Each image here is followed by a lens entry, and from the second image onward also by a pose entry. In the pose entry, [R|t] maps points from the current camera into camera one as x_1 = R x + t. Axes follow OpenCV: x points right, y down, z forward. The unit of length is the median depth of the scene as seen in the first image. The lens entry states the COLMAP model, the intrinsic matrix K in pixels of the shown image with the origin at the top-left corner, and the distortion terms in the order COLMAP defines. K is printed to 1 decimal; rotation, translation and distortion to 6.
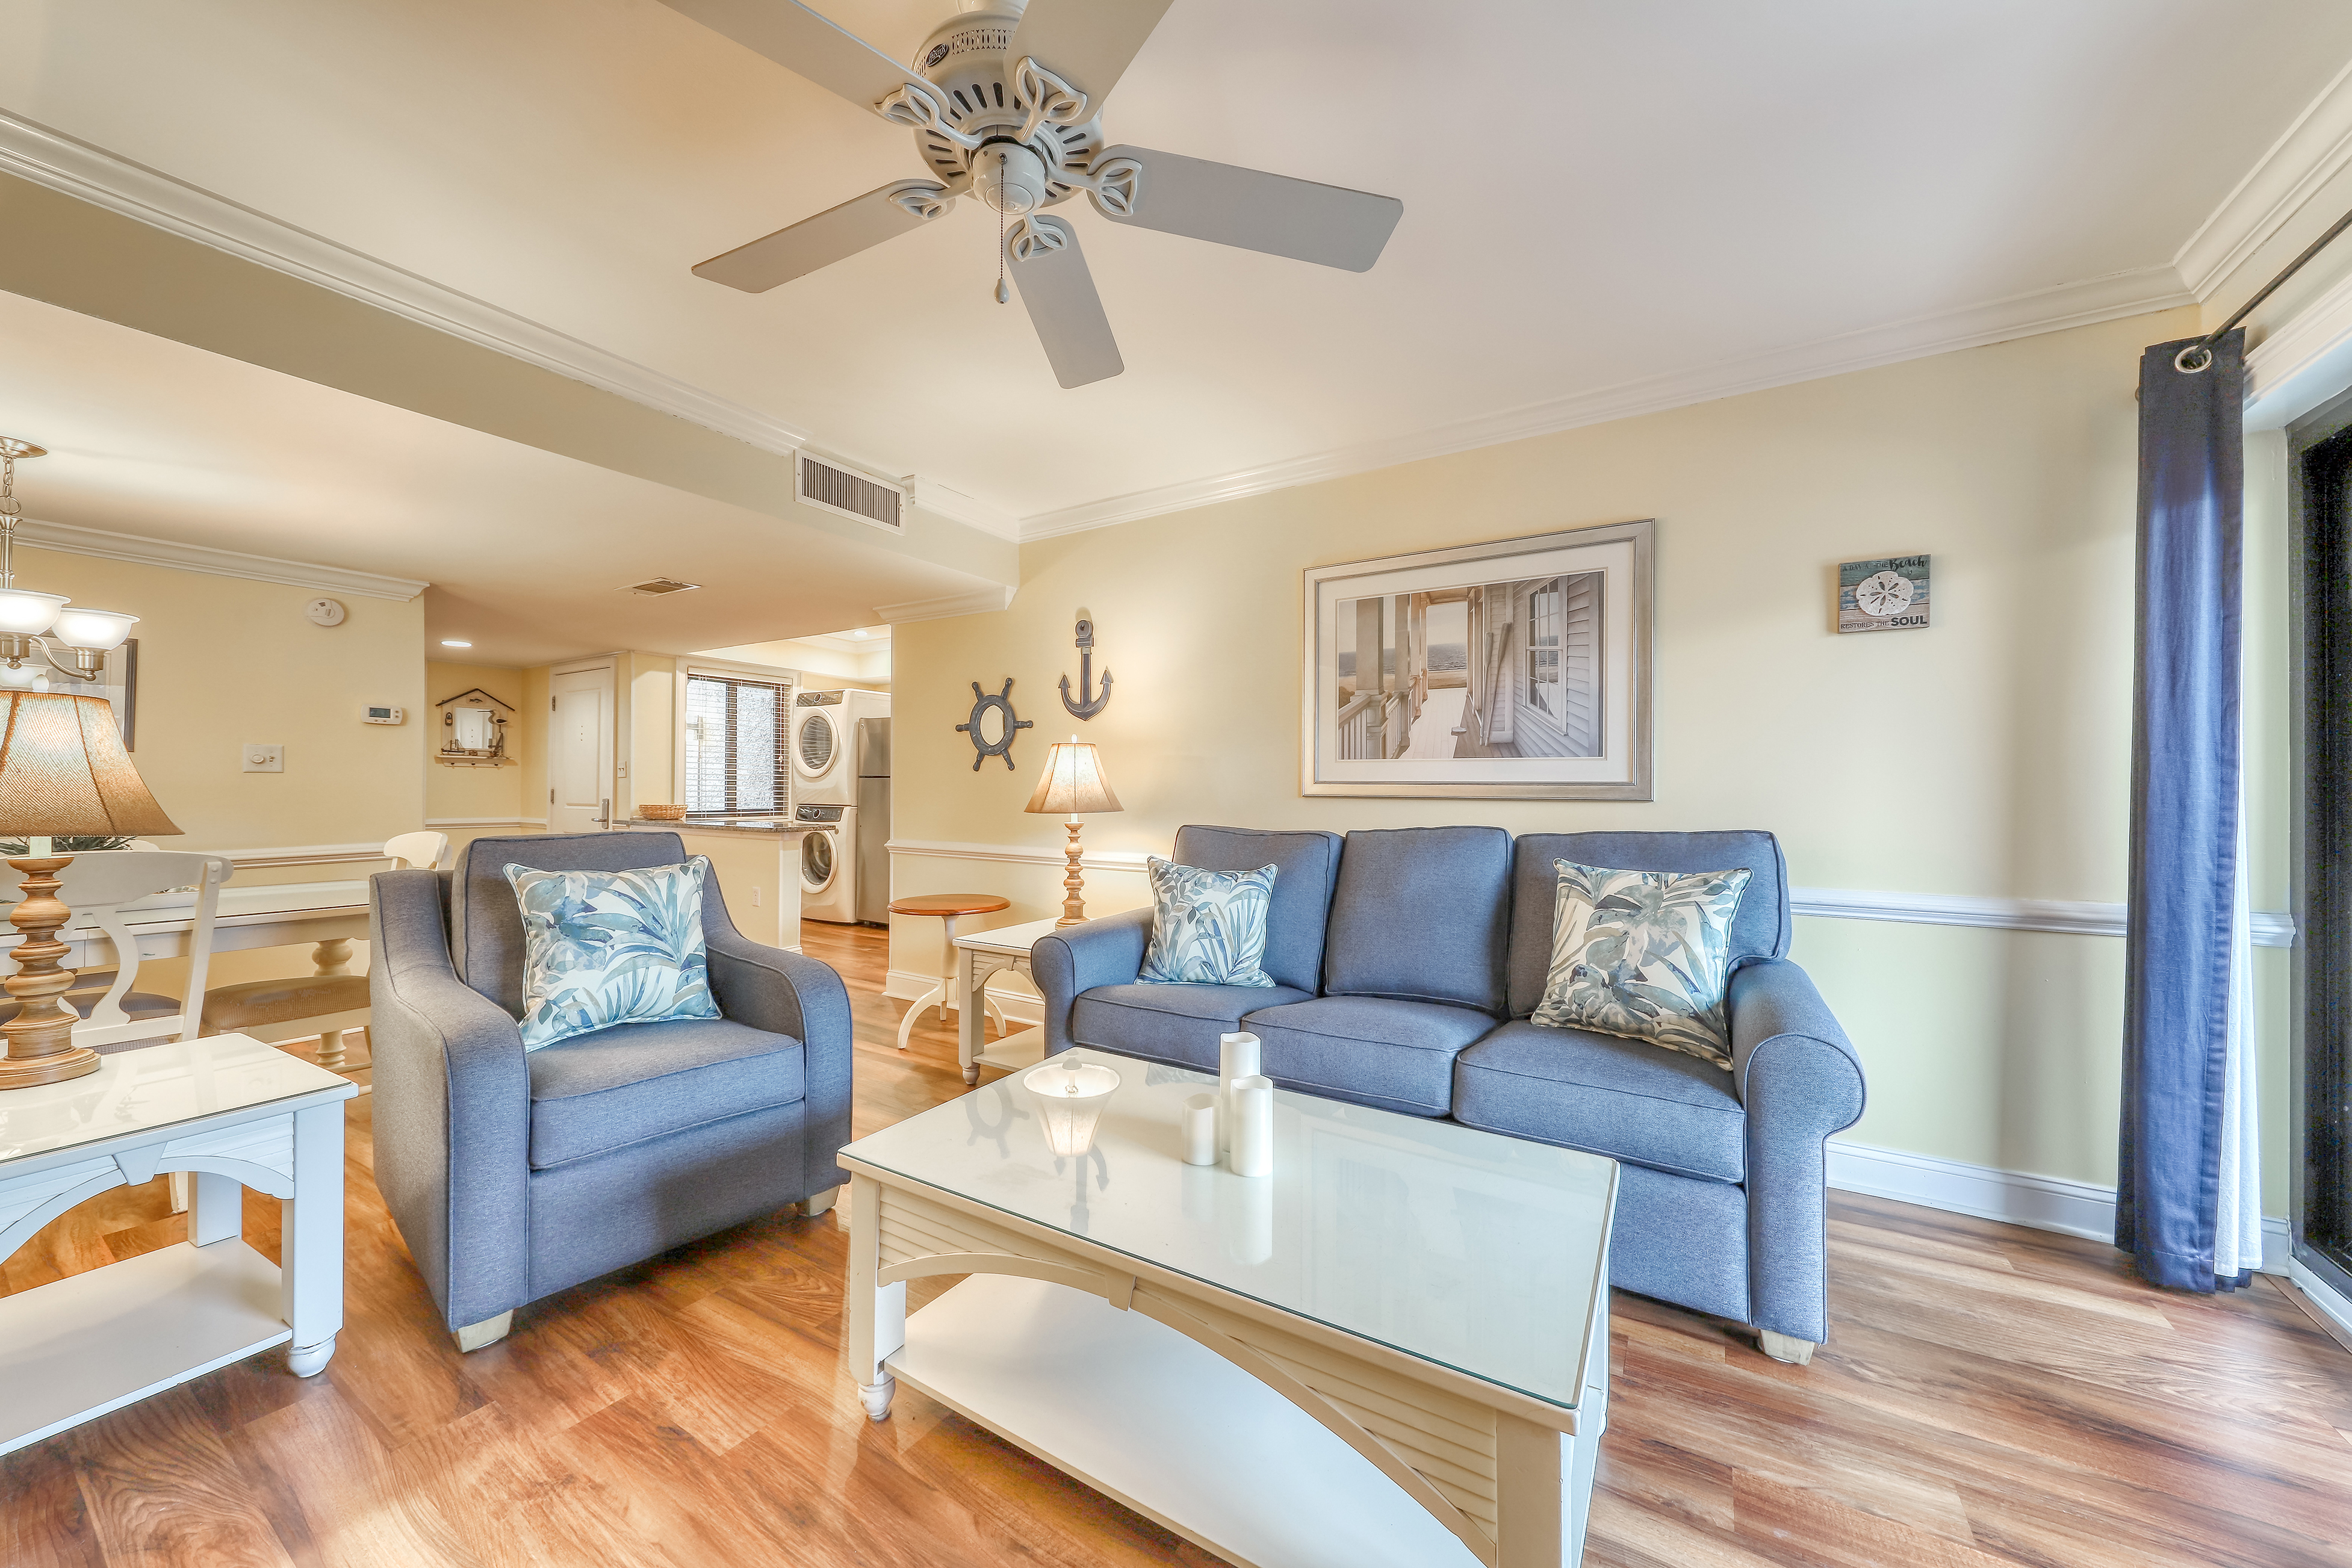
lens RADIAL K [[857.8, 0, 1176.0], [0, 857.8, 784.0], [0, 0, 1]] dist [-0.000156, -0.000072]
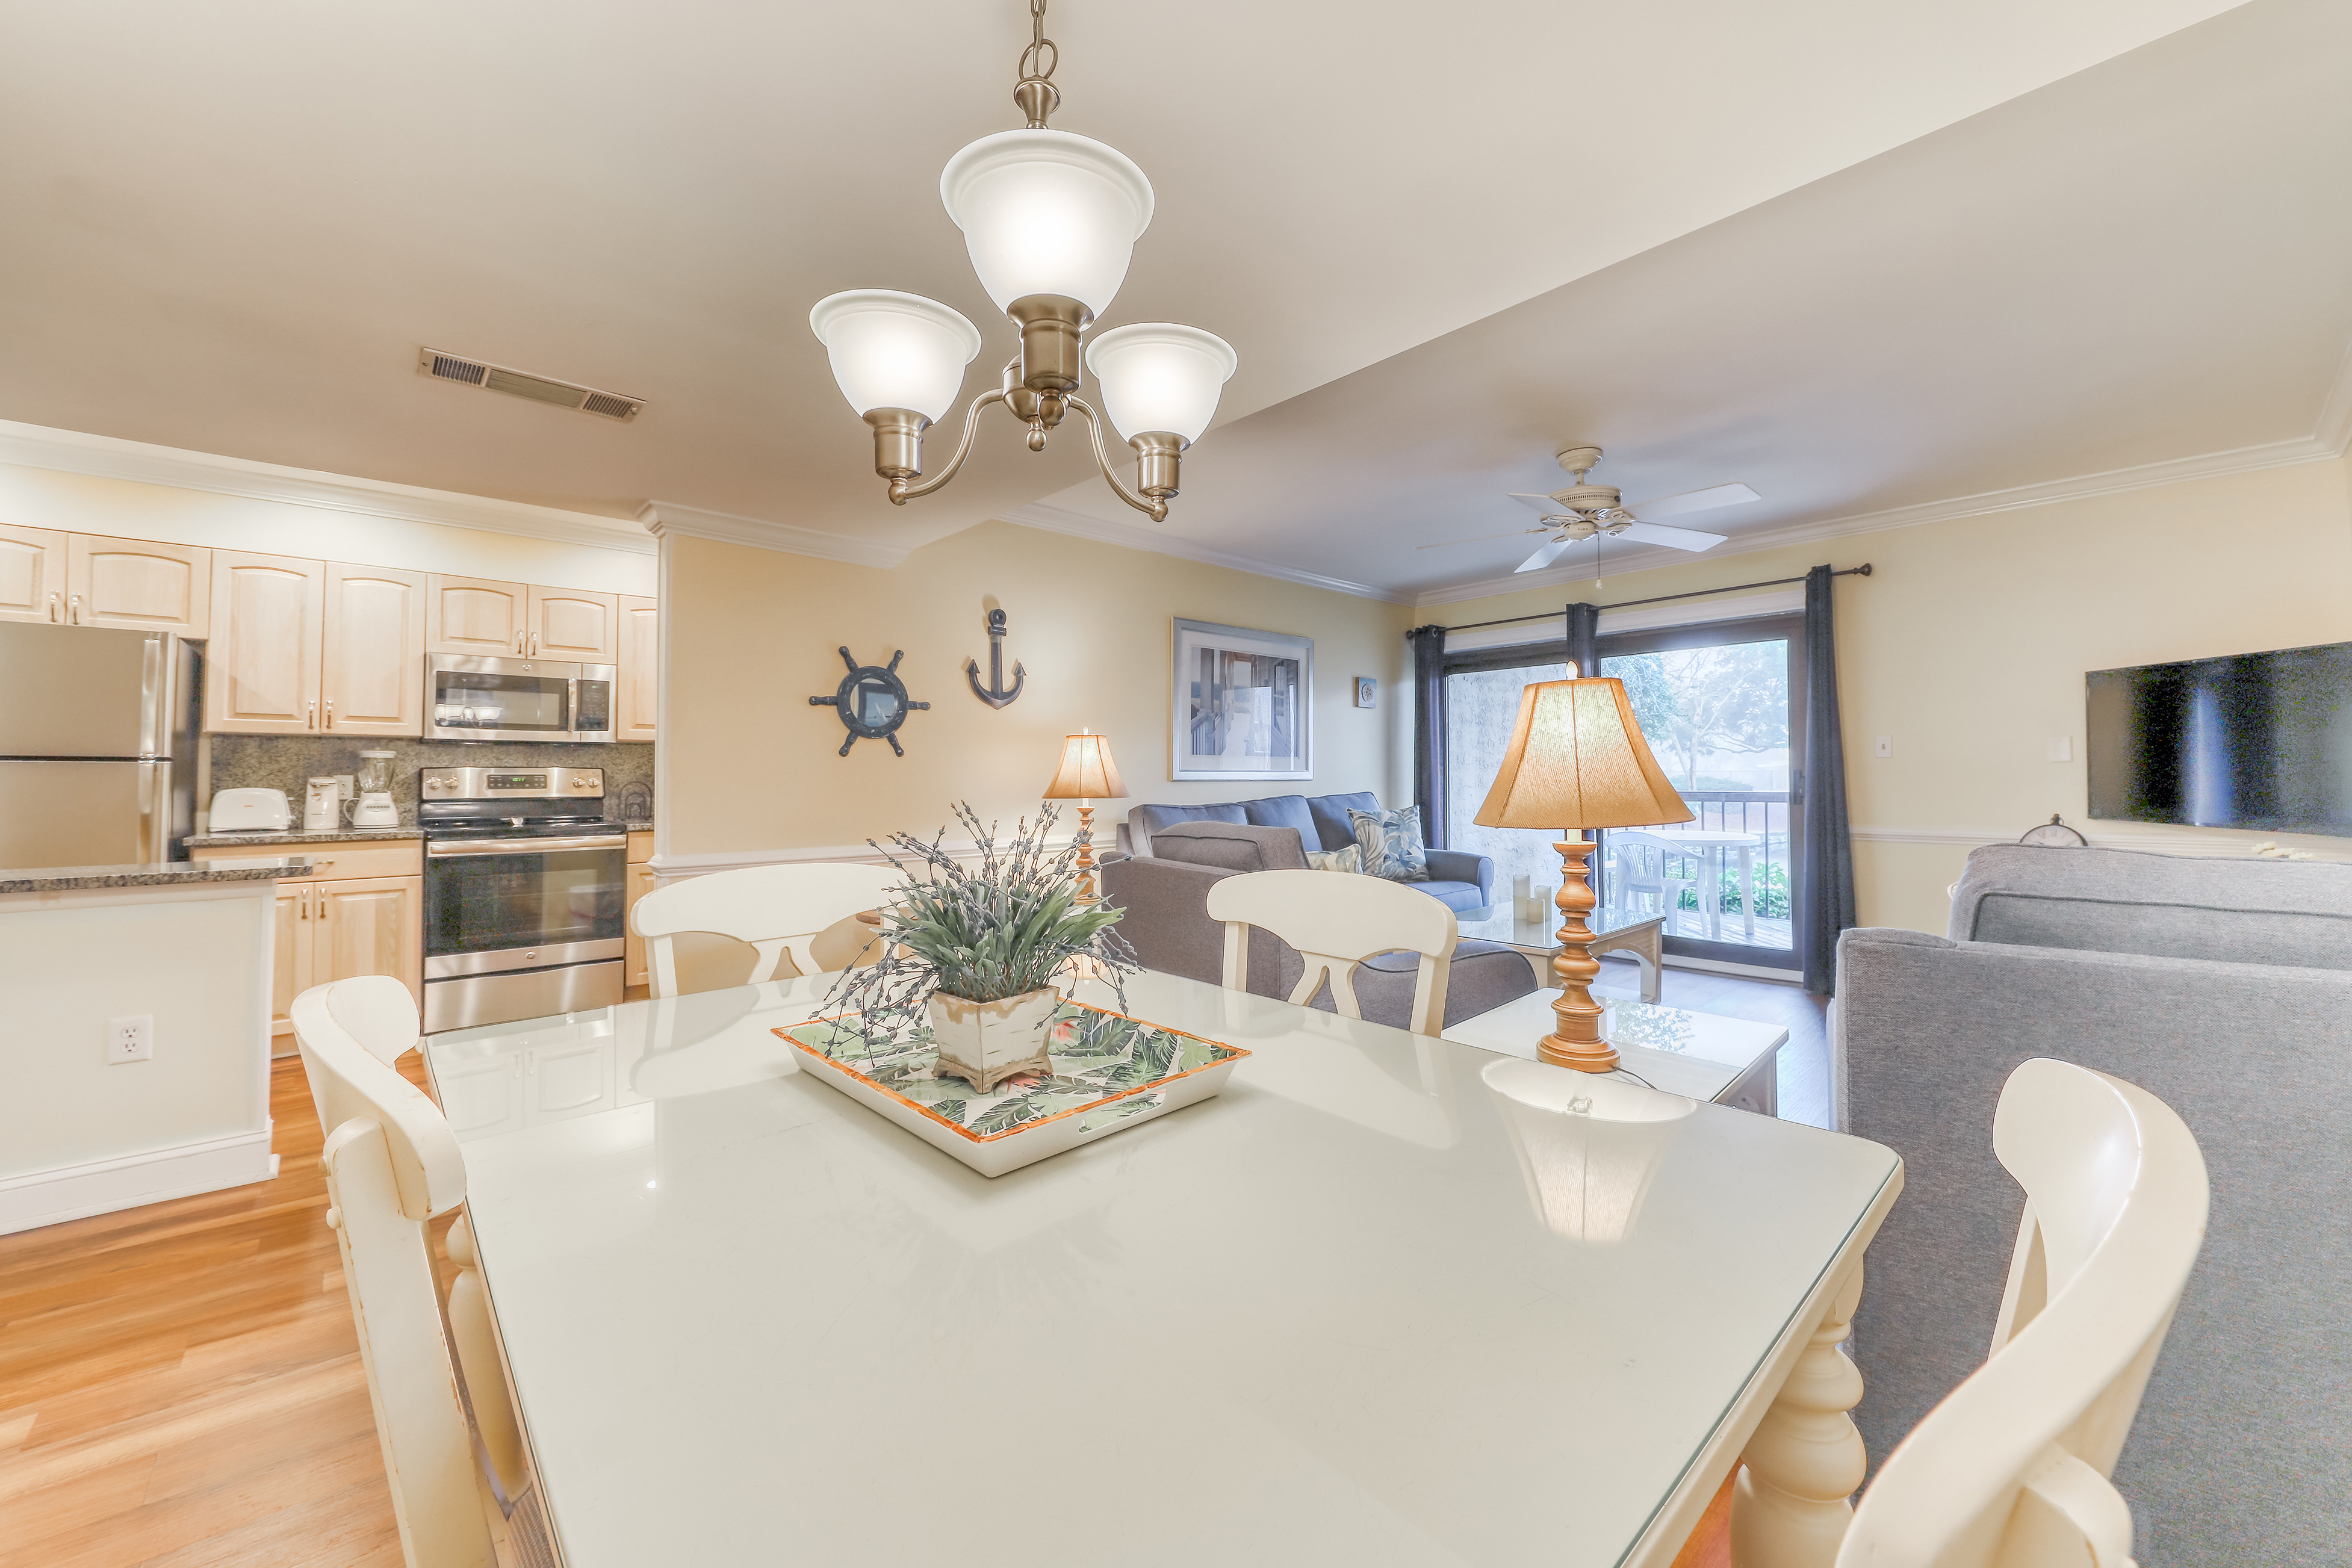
lens RADIAL K [[895.1, 0, 1179.4], [0, 895.1, 757.8], [0, 0, 1]] dist [-0.000406, -0.000155]
pose [[0.264928, 0.013912, 0.964168, -0.979740], [0.002147, 0.999885, -0.015018, -0.000157], [-0.964266, 0.006049, 0.264868, 0.474285]]
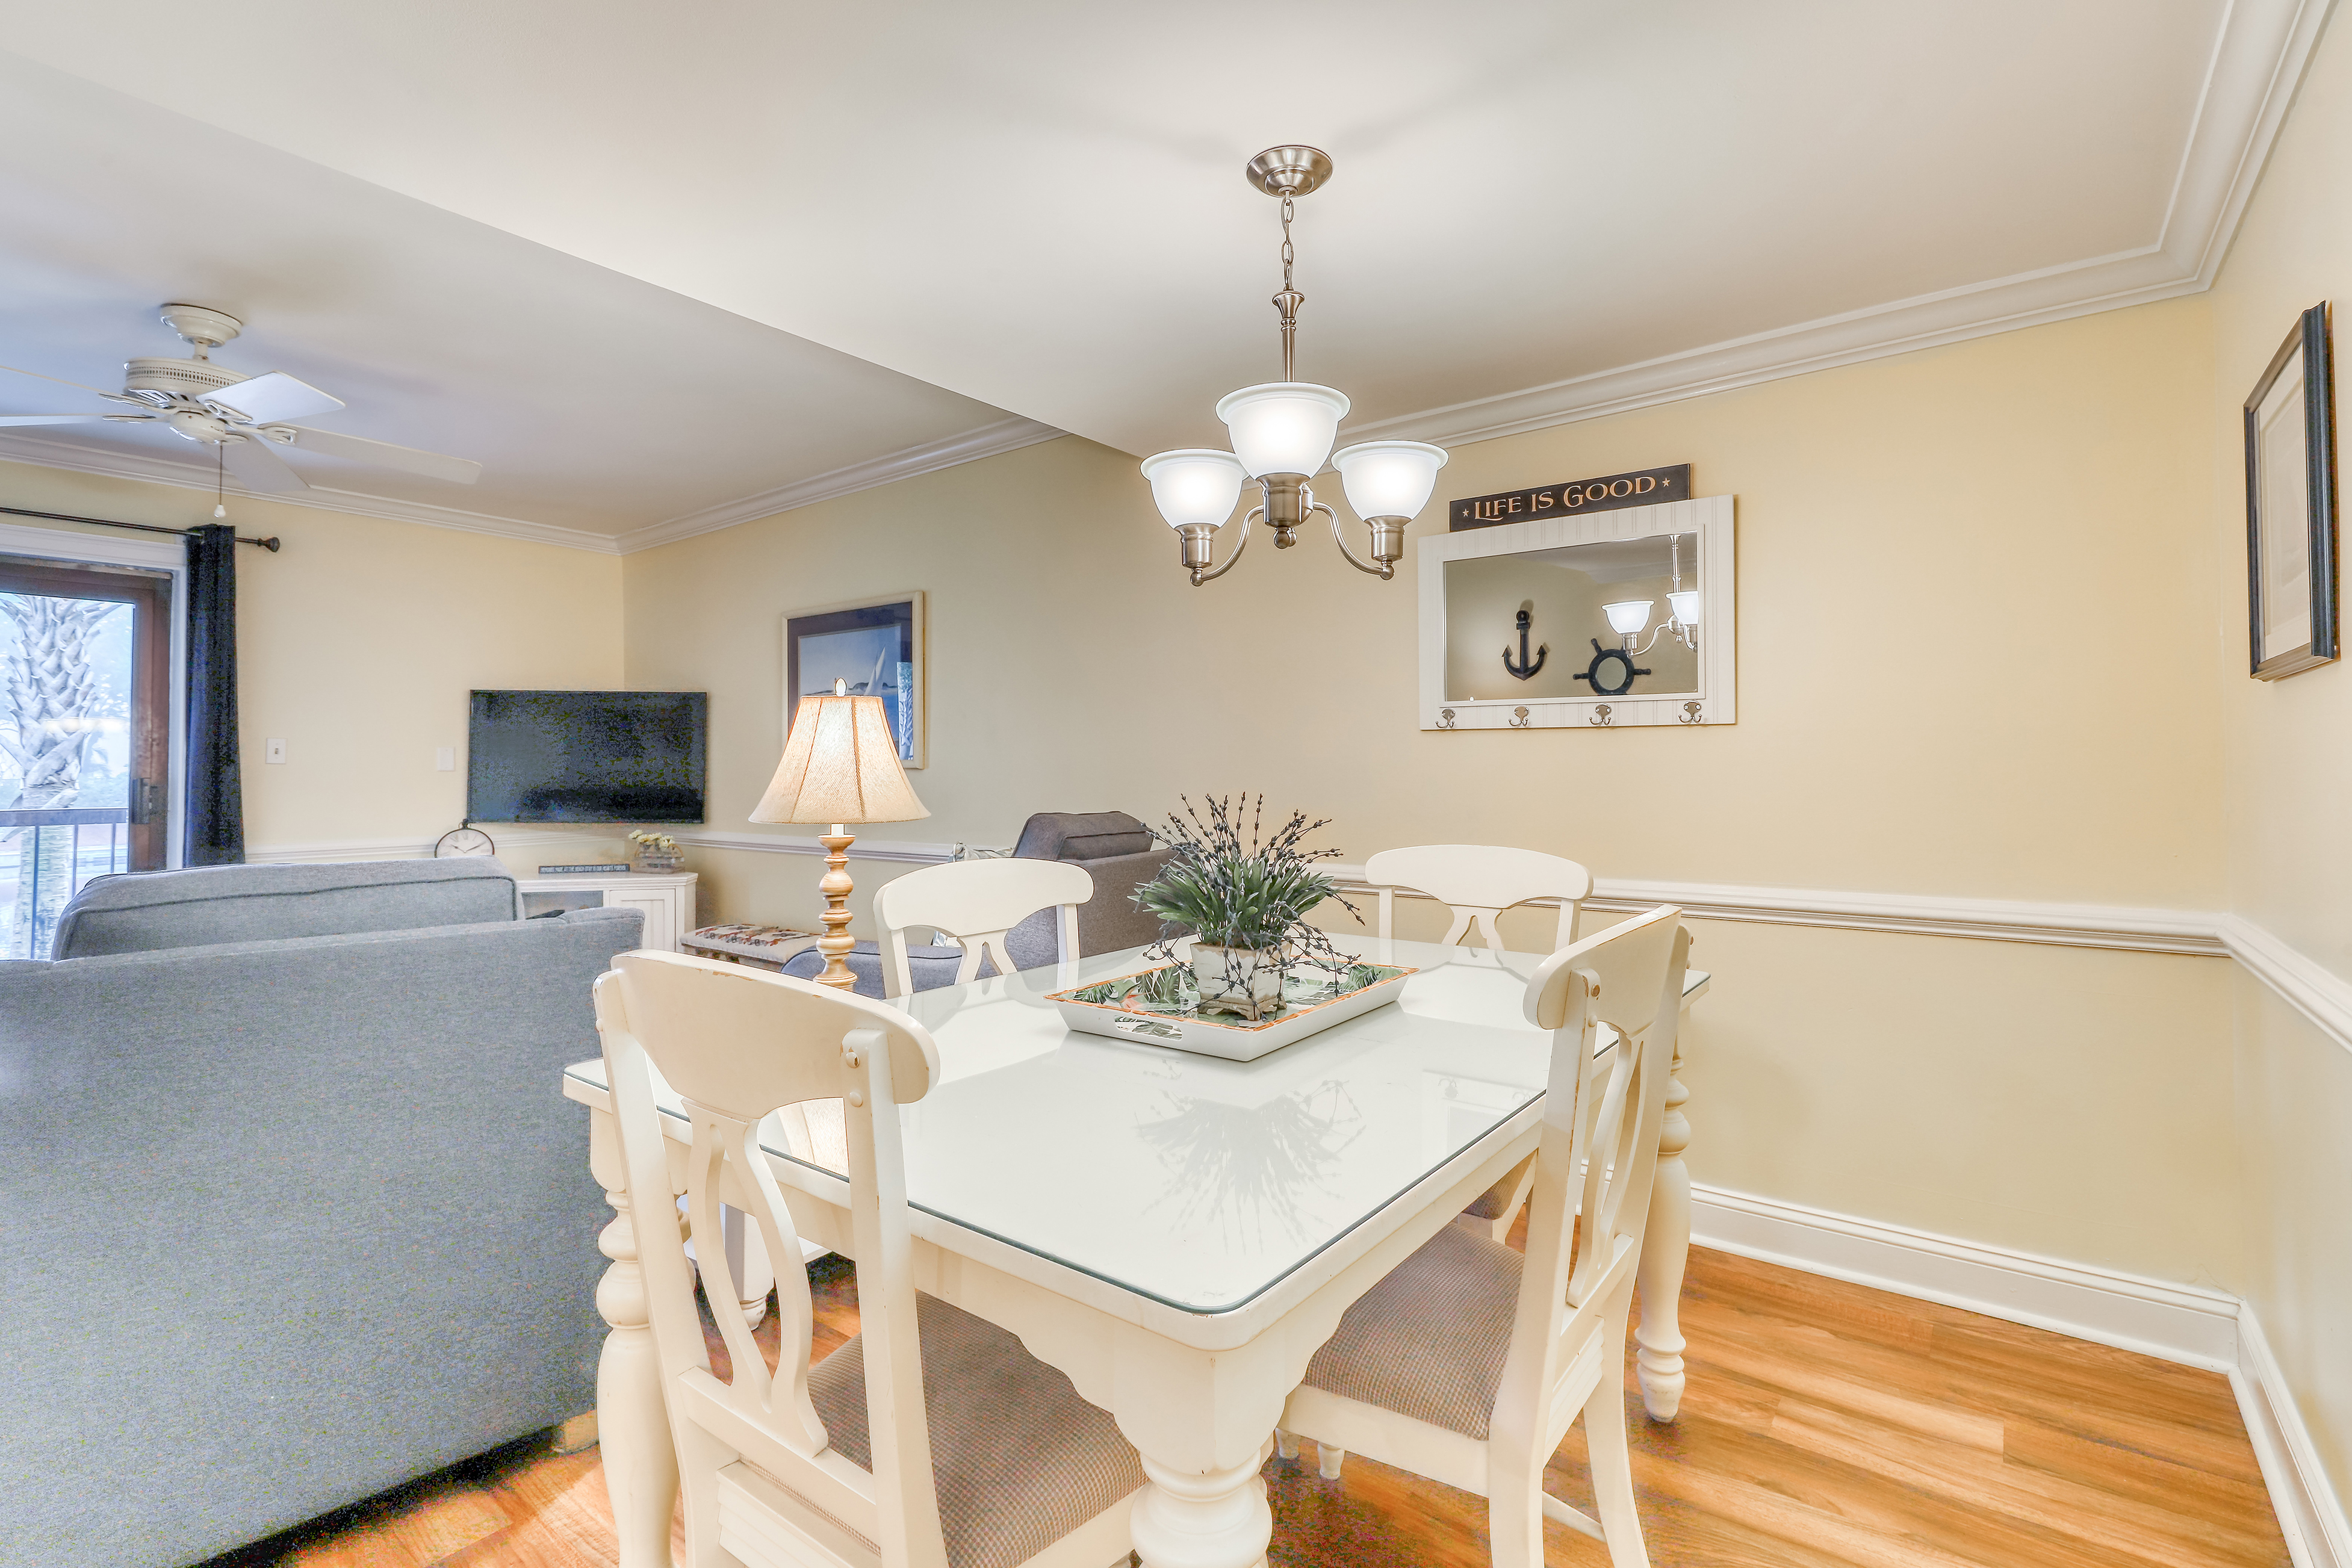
lens RADIAL K [[1066.8, 0, 1181.6], [0, 1066.8, 751.7], [0, 0, 1]] dist [0.029452, -0.017142]
pose [[-0.995689, 0.004096, 0.092660, -0.765342], [0.001712, 0.999666, -0.025792, 0.003254], [-0.092734, -0.025522, -0.995364, 0.966433]]
